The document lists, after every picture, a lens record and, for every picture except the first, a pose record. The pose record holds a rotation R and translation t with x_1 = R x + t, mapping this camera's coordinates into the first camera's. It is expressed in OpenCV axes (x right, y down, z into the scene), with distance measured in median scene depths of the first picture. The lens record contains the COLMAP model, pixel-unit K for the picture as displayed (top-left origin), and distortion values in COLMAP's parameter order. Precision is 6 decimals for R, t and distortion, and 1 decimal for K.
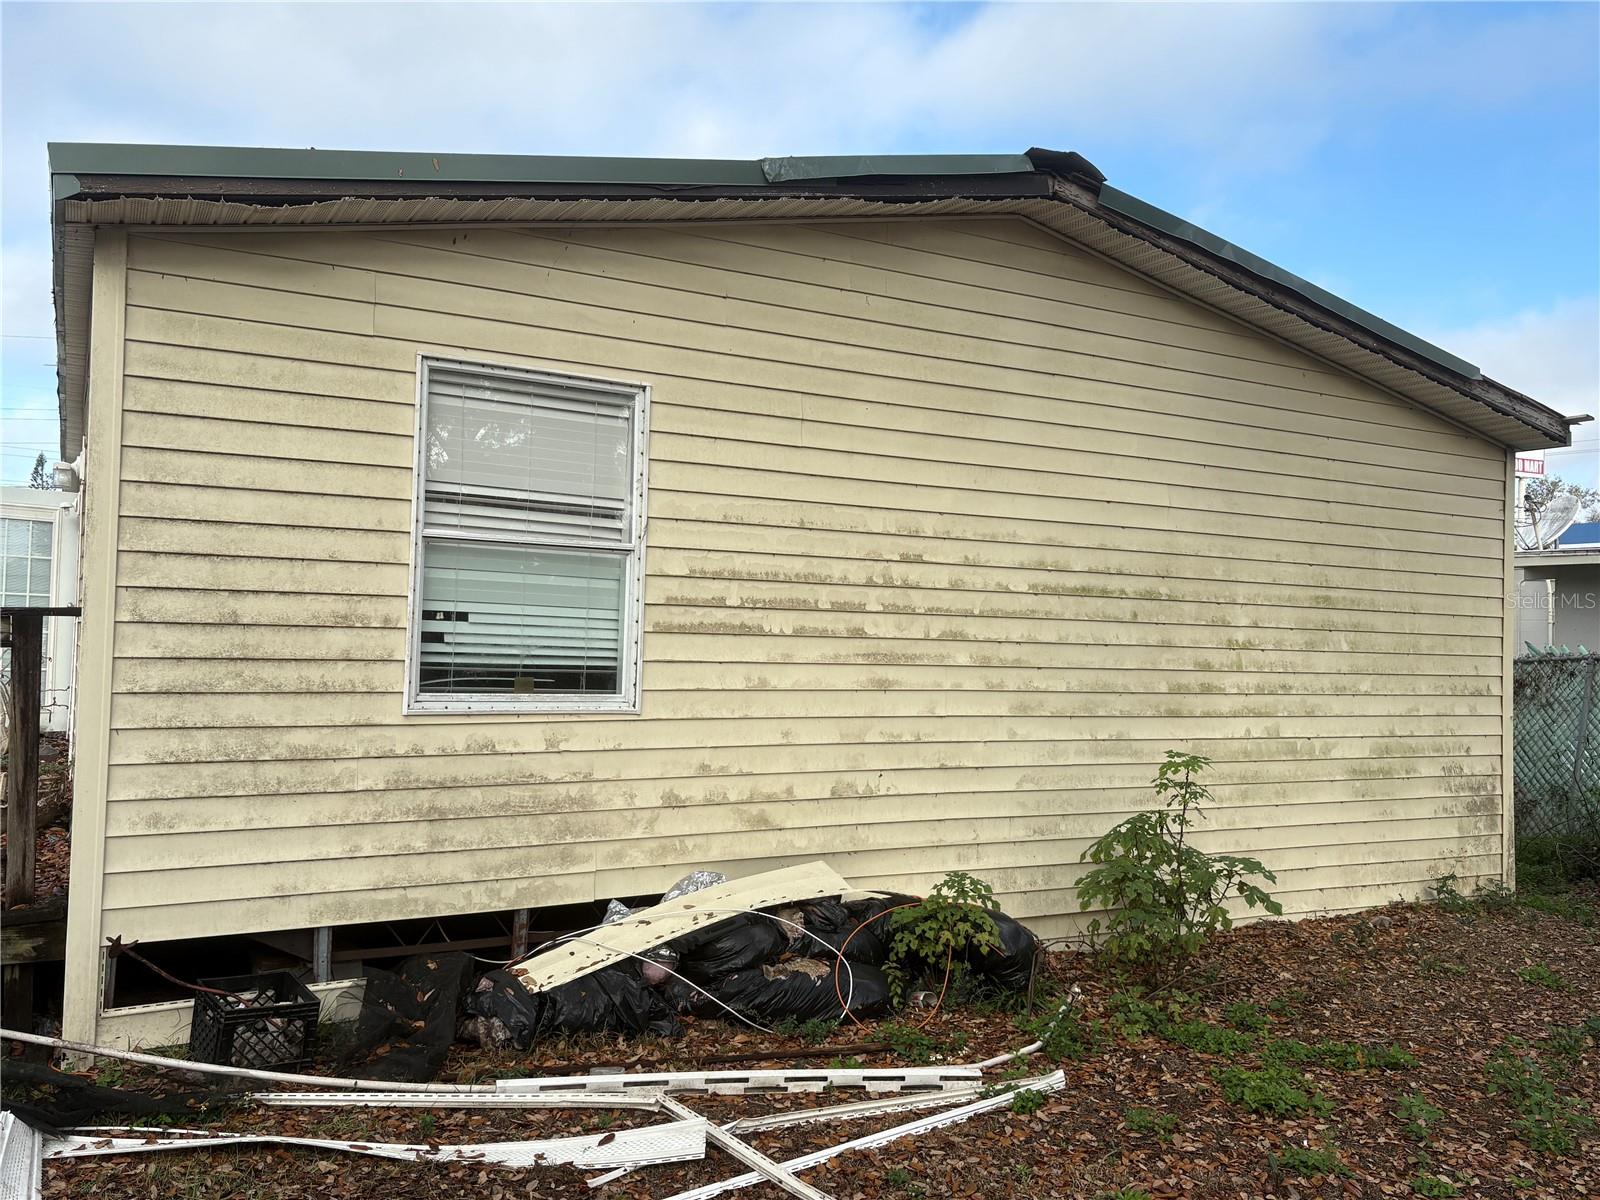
lens RADIAL K [[1289.4, 0, 806.3], [0, 1289.4, 612.7], [0, 0, 1]] dist [0.045689, -0.045139]
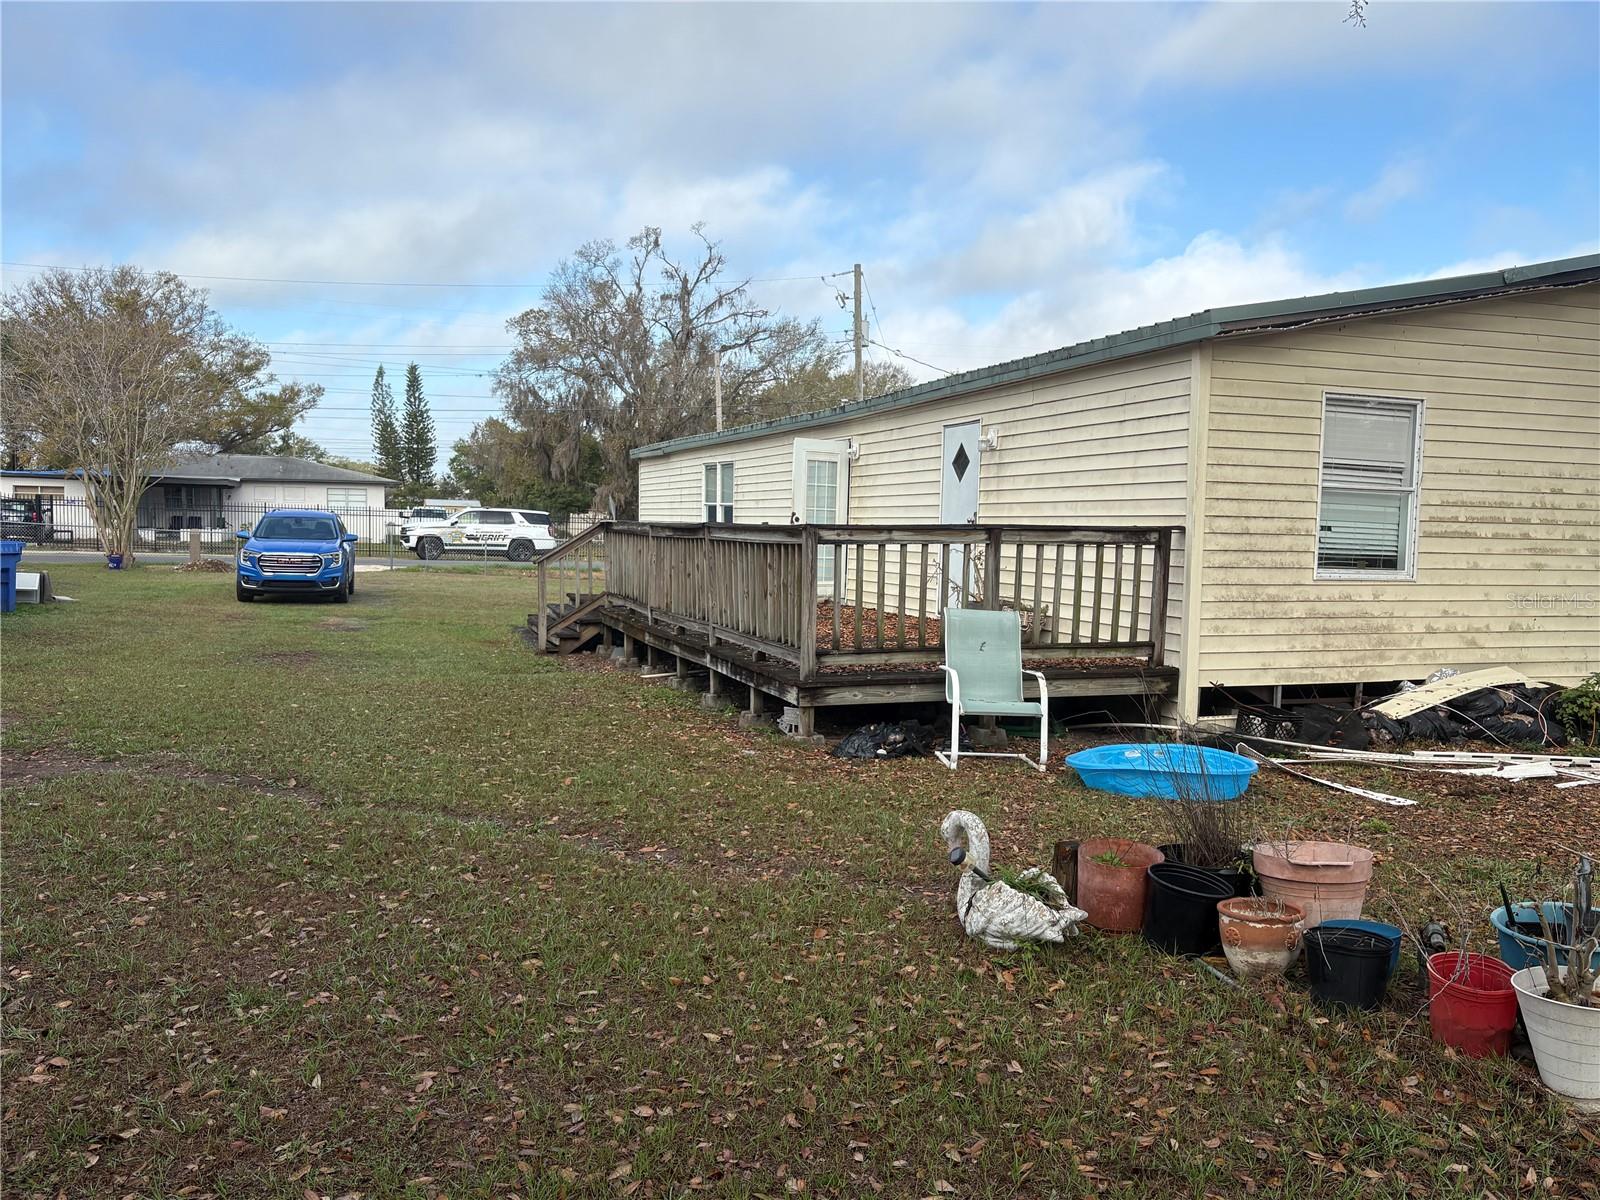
lens RADIAL K [[1289.4, 0, 806.3], [0, 1289.4, 612.7], [0, 0, 1]] dist [0.045689, -0.045139]
pose [[0.984701, 0.010494, -0.173939, -0.678212], [0.004039, 0.996542, 0.082987, -0.034177], [0.174208, -0.082420, 0.981253, -0.984101]]
